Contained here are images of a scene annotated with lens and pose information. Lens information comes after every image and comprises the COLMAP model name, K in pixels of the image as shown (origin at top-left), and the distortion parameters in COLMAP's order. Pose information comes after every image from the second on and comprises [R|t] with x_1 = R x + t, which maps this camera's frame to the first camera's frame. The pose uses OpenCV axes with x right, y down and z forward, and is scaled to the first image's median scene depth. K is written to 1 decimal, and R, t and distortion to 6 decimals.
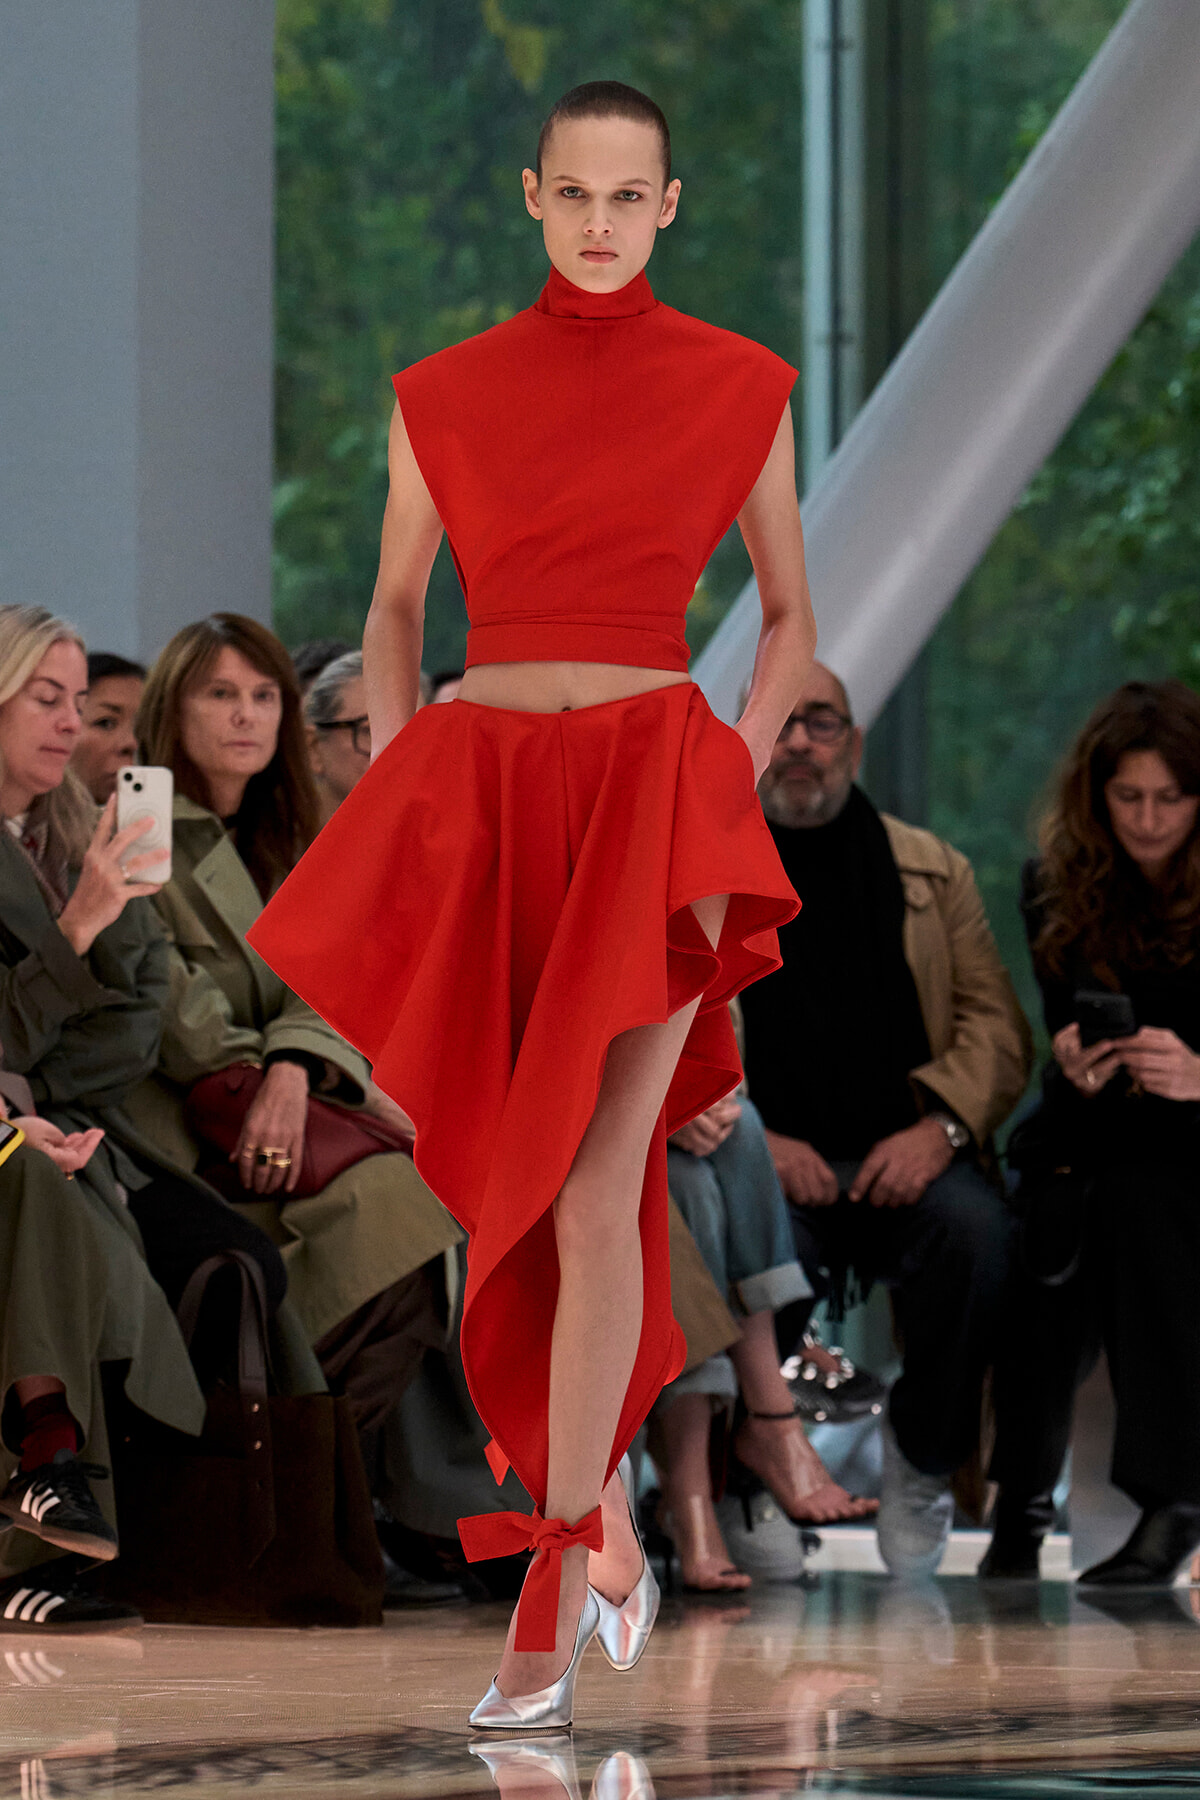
lens RADIAL K [[12437.2, 0, 606.2], [0, 12437.2, 897.4], [0, 0, 1]] dist [0.311041, 0.000000]
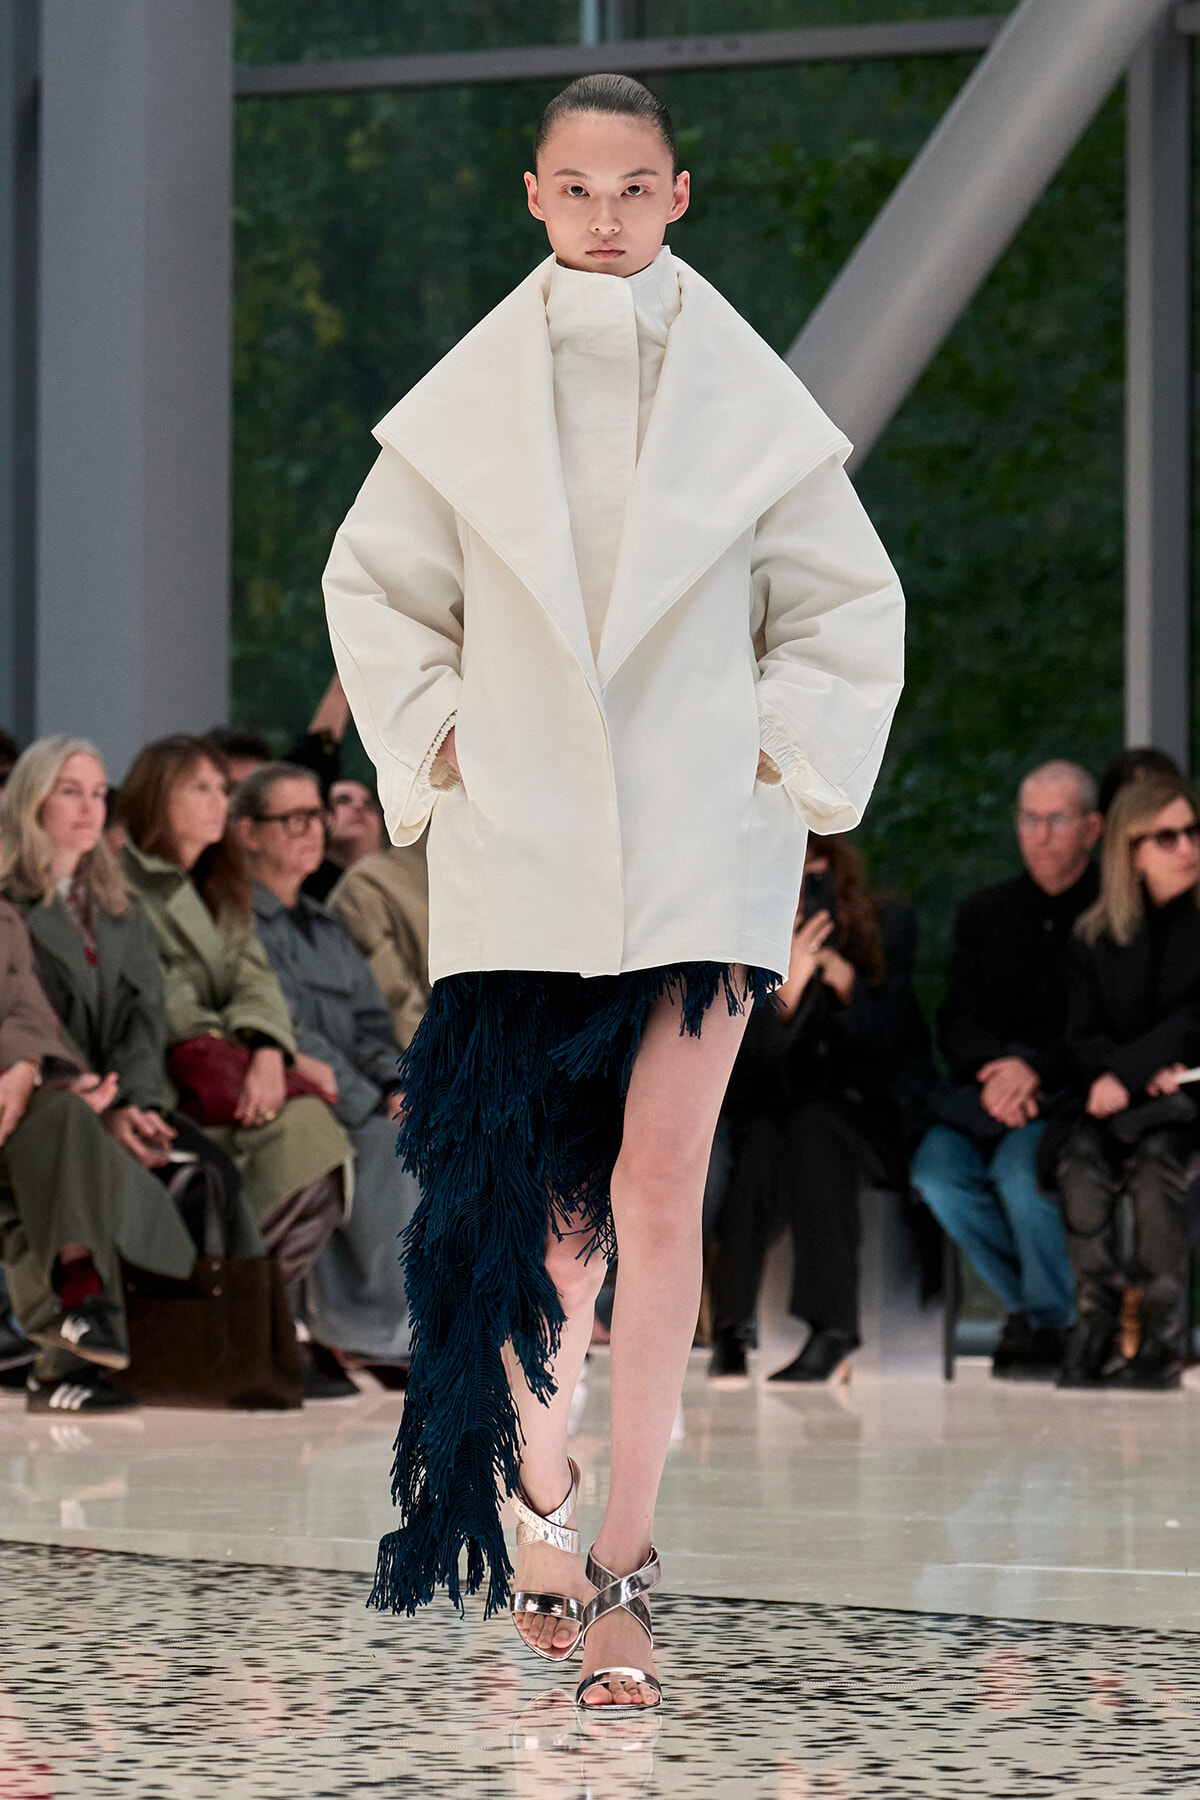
lens RADIAL K [[12437.2, 0, 605.3], [0, 12437.2, 893.8], [0, 0, 1]] dist [0.311041, 0.000000]
pose [[0.999985, -0.001262, 0.005400, 0.010645], [0.001231, 0.999982, 0.005787, -0.012705], [-0.005407, -0.005780, 0.999969, -0.506398]]
